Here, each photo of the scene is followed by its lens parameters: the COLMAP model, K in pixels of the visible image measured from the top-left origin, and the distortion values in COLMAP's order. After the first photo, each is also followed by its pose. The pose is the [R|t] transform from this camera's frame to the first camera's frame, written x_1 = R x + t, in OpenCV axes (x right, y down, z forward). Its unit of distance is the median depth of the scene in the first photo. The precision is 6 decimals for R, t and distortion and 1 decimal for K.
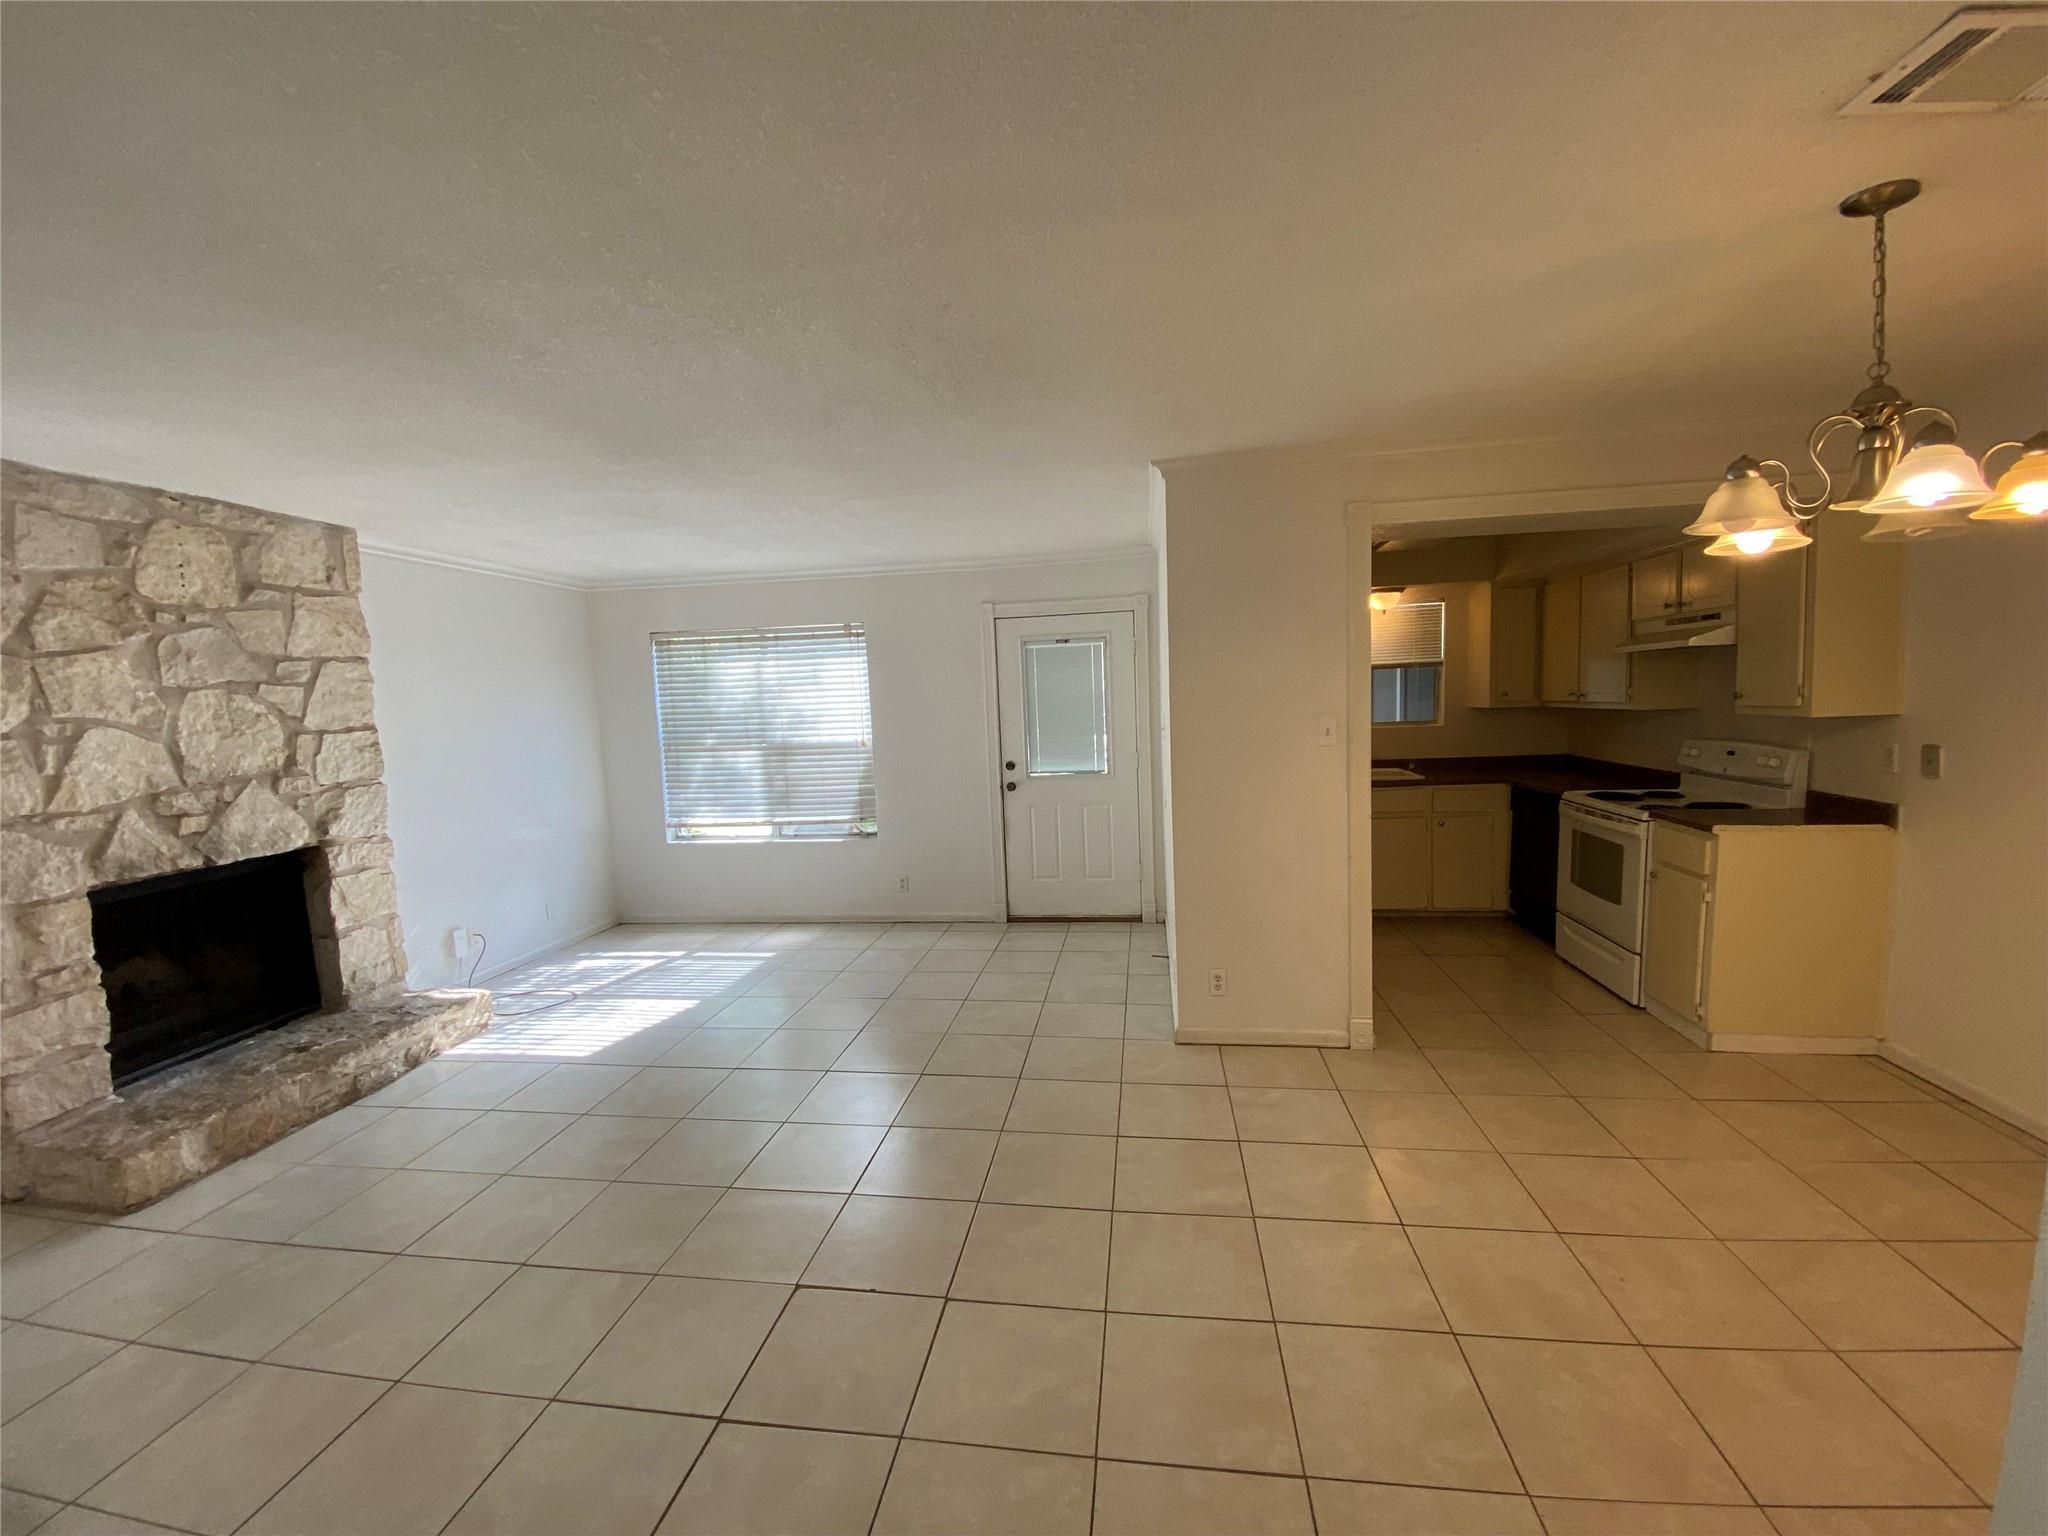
lens RADIAL K [[826.6, 0, 1026.6], [0, 826.6, 778.7], [0, 0, 1]] dist [0.003497, -0.013366]
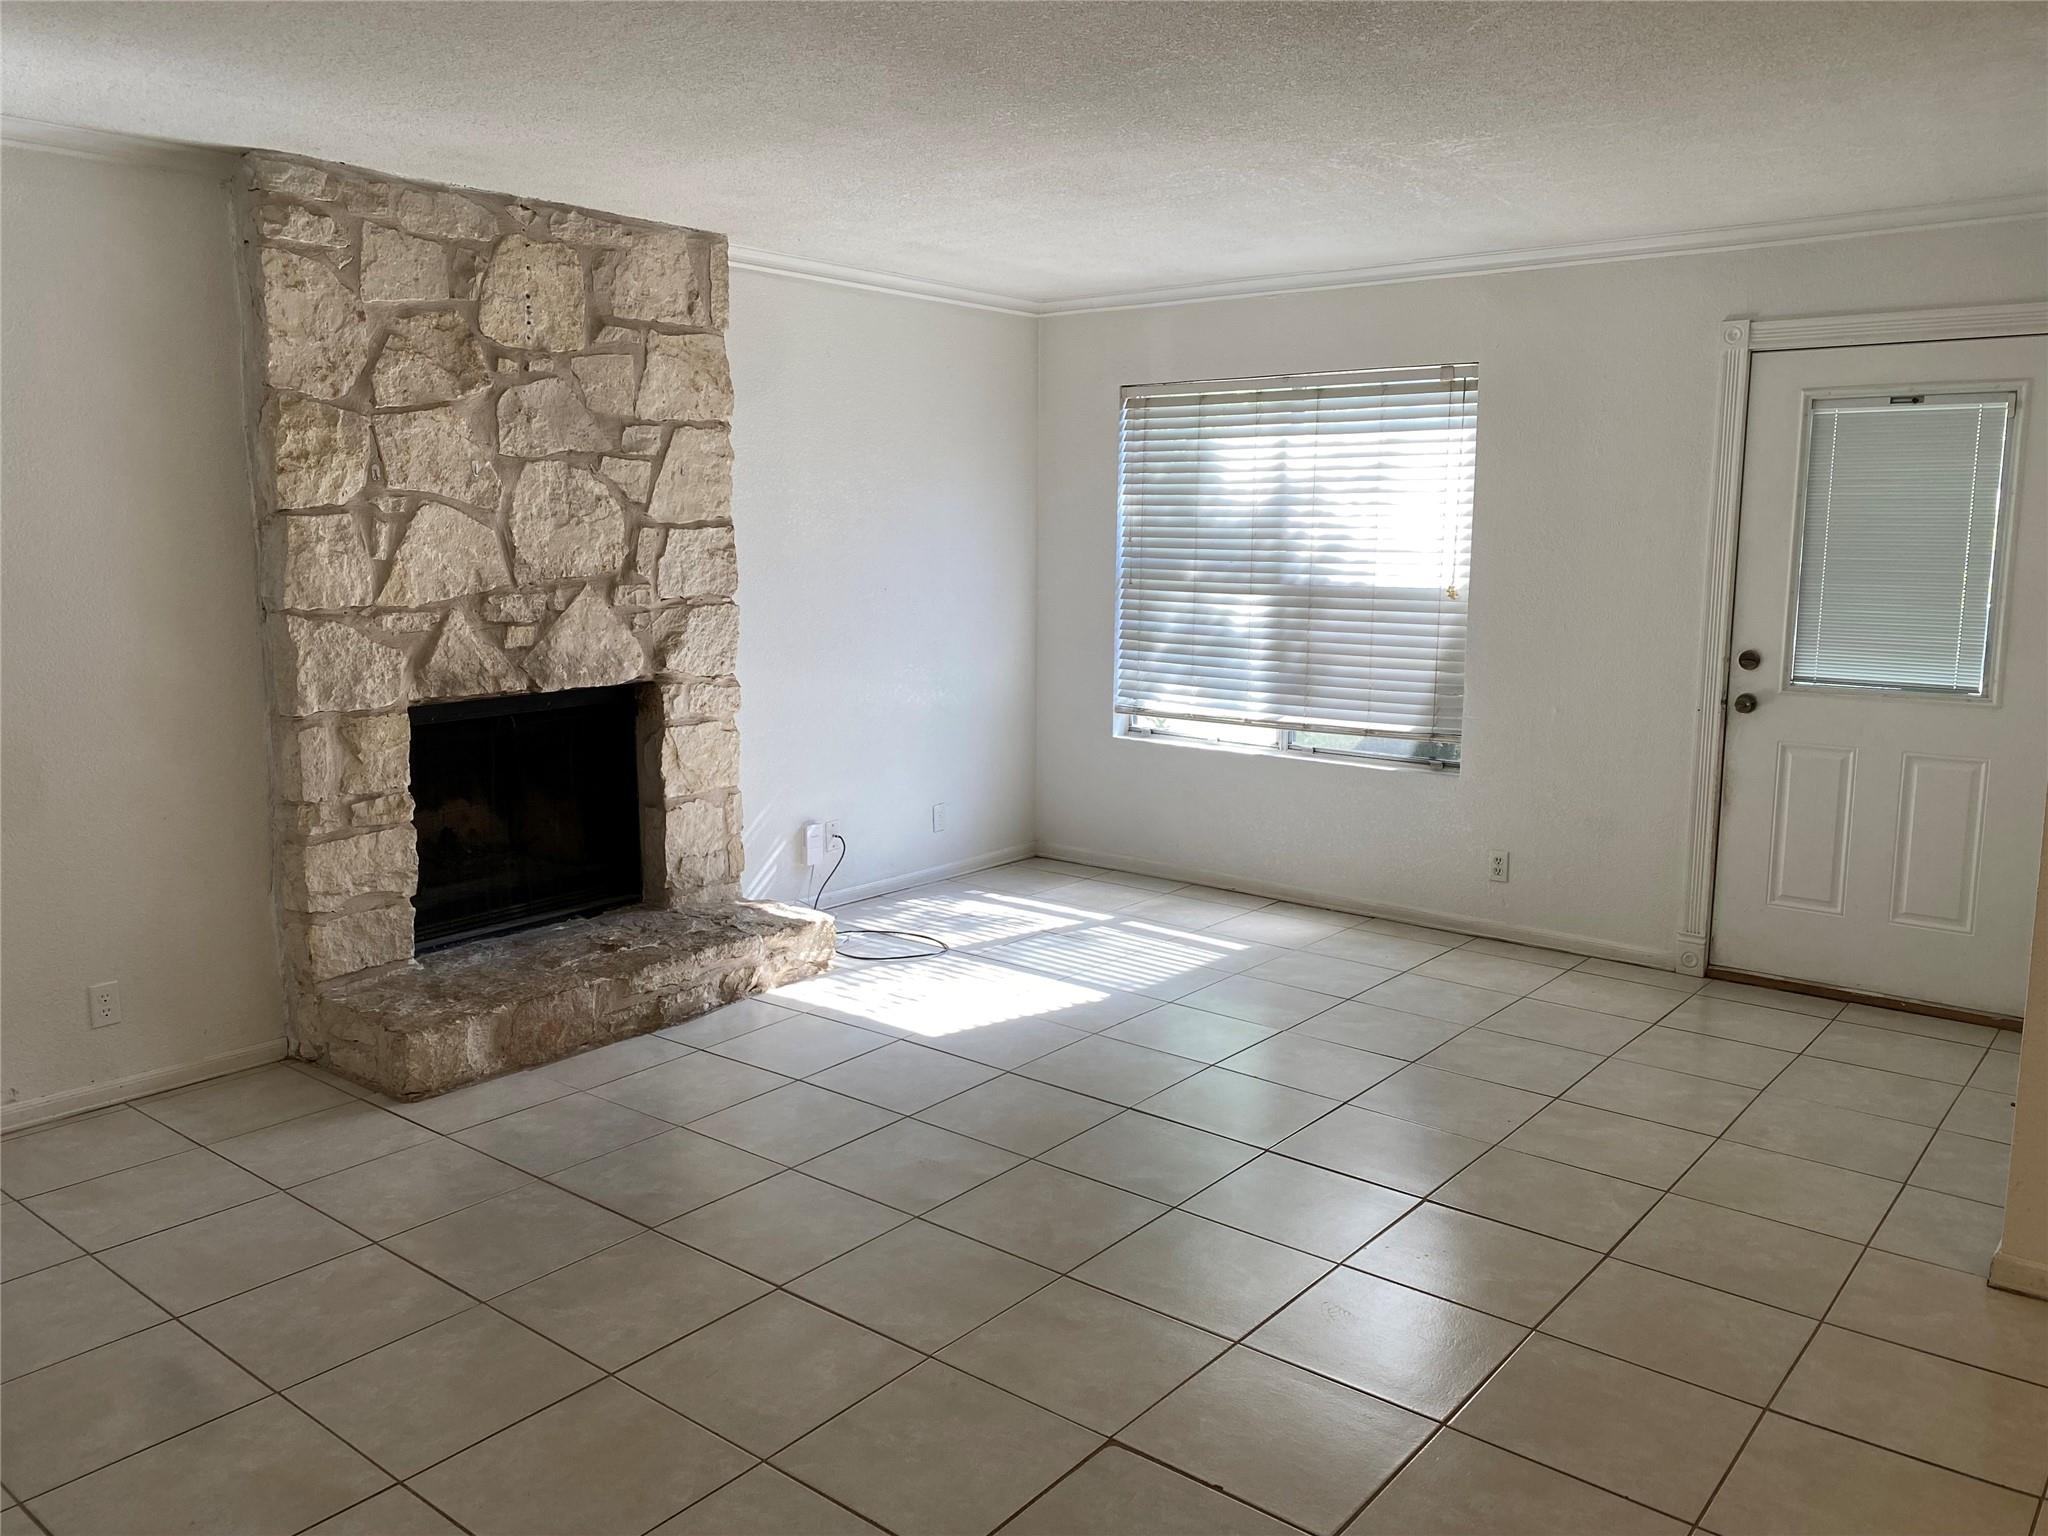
lens RADIAL K [[1556.3, 0, 1015.3], [0, 1556.3, 744.3], [0, 0, 1]] dist [0.016881, -0.030242]
pose [[0.856752, 0.116680, -0.502357, 0.122200], [-0.089058, 0.992910, 0.078733, -0.000274], [0.507982, -0.022715, 0.861068, -0.031445]]
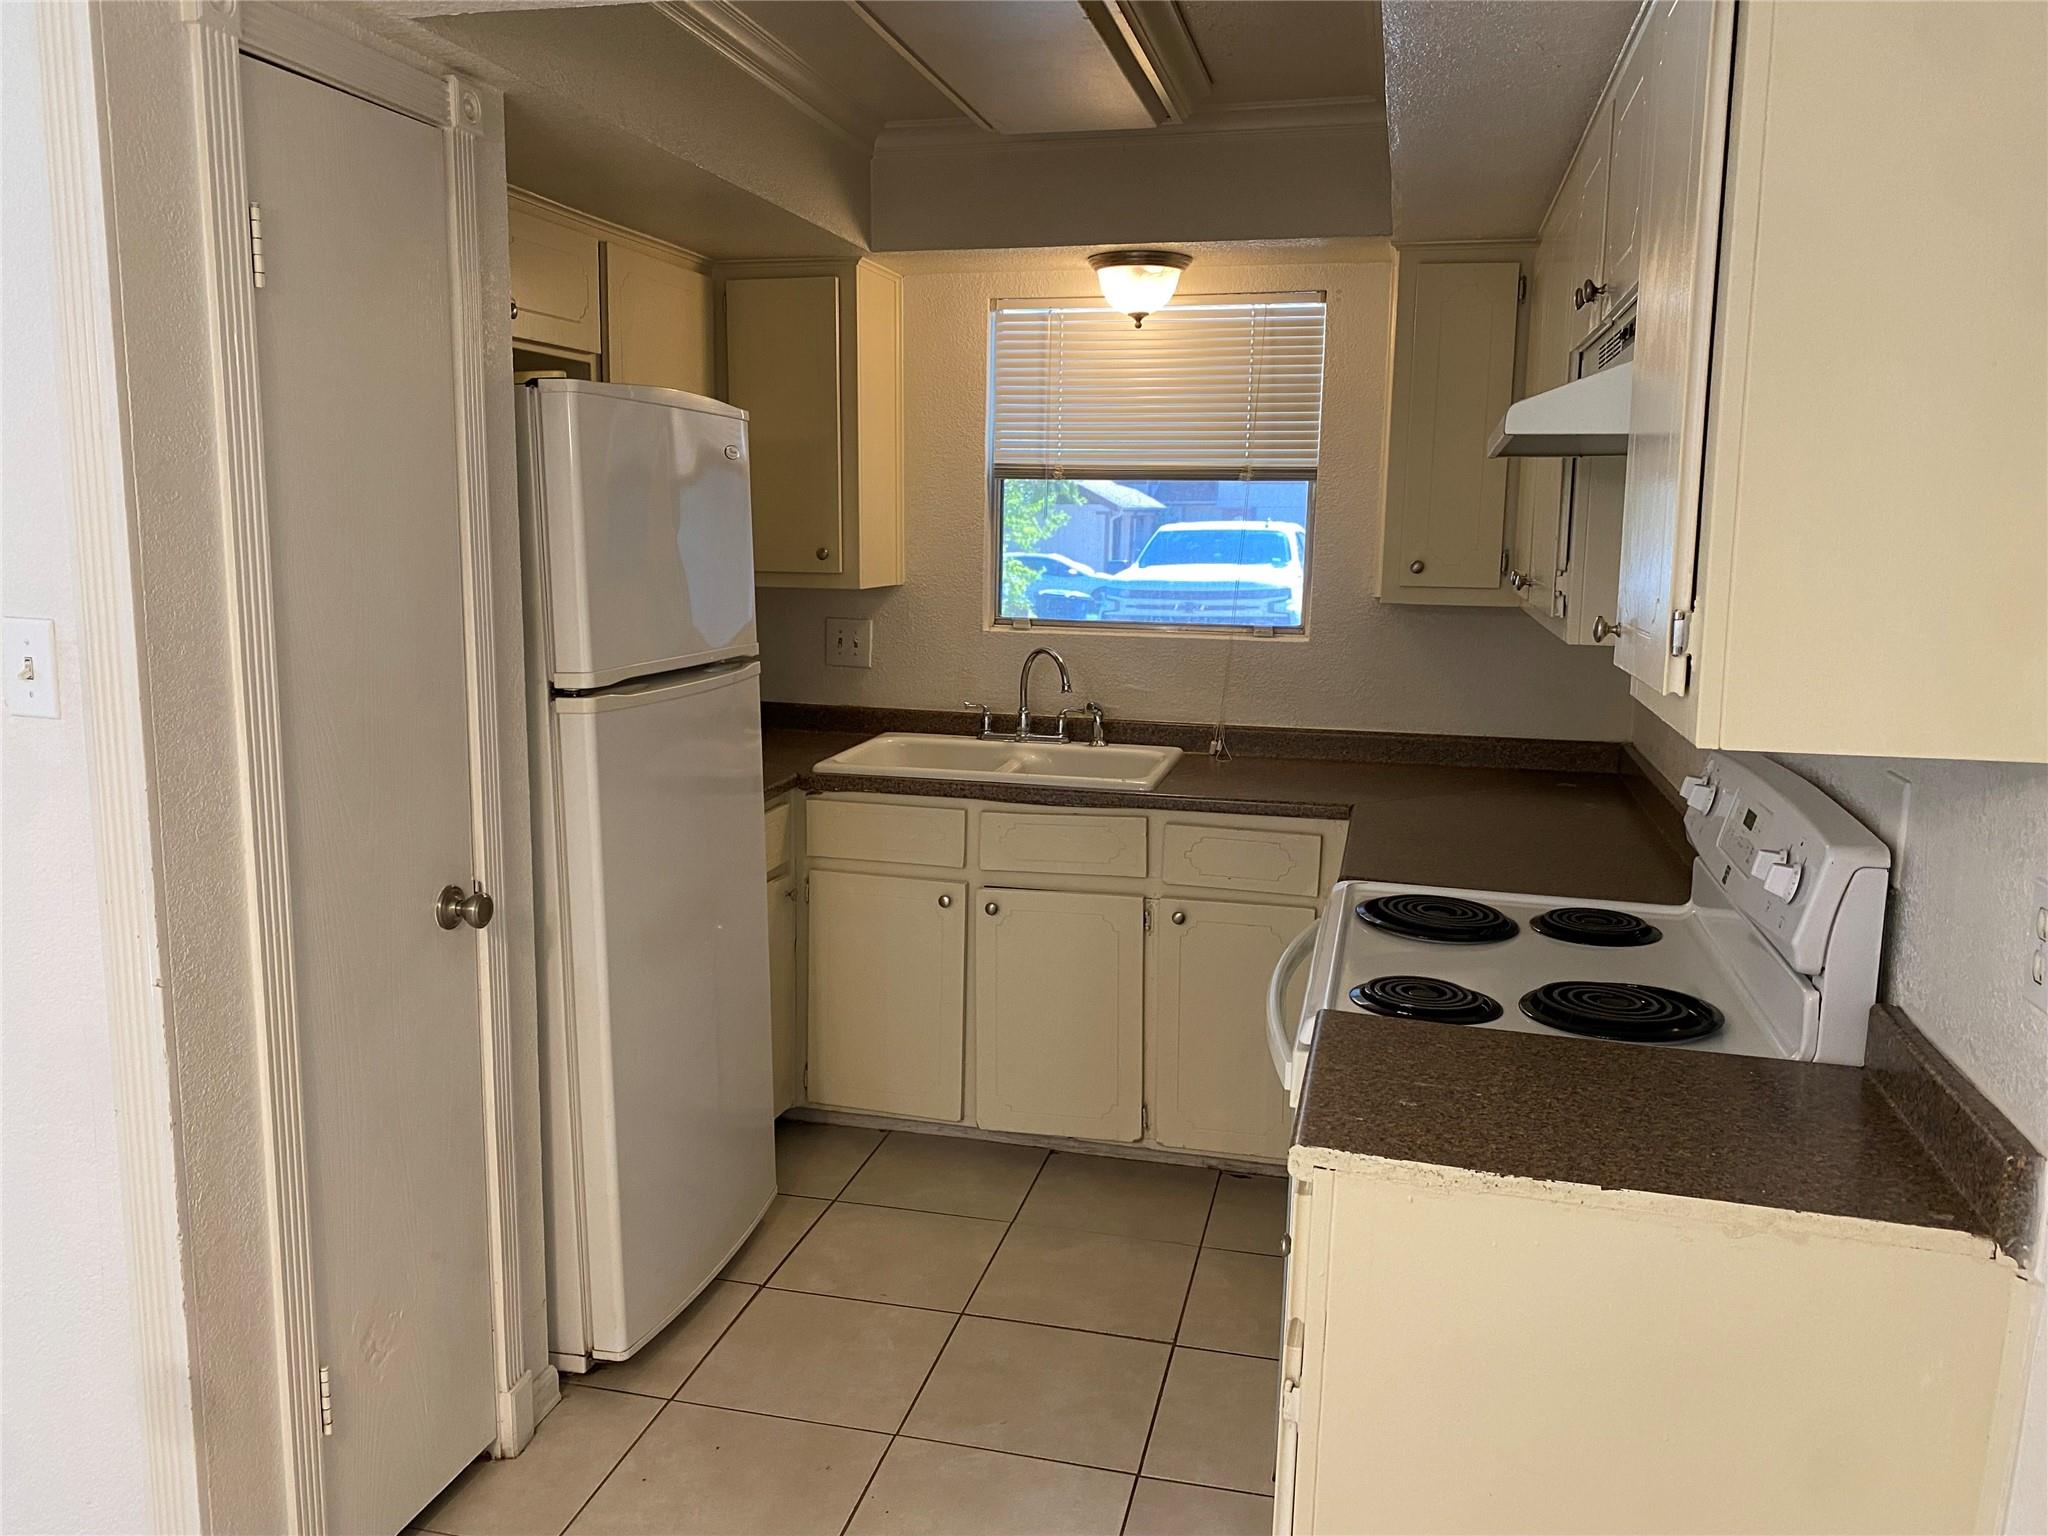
lens RADIAL K [[1556.3, 0, 1014.5], [0, 1556.3, 743.6], [0, 0, 1]] dist [0.016881, -0.030242]
pose [[0.993939, 0.068868, -0.085687, 0.711567], [-0.064460, 0.996502, 0.053194, -0.077582], [0.089051, -0.047348, 0.994901, 0.476557]]
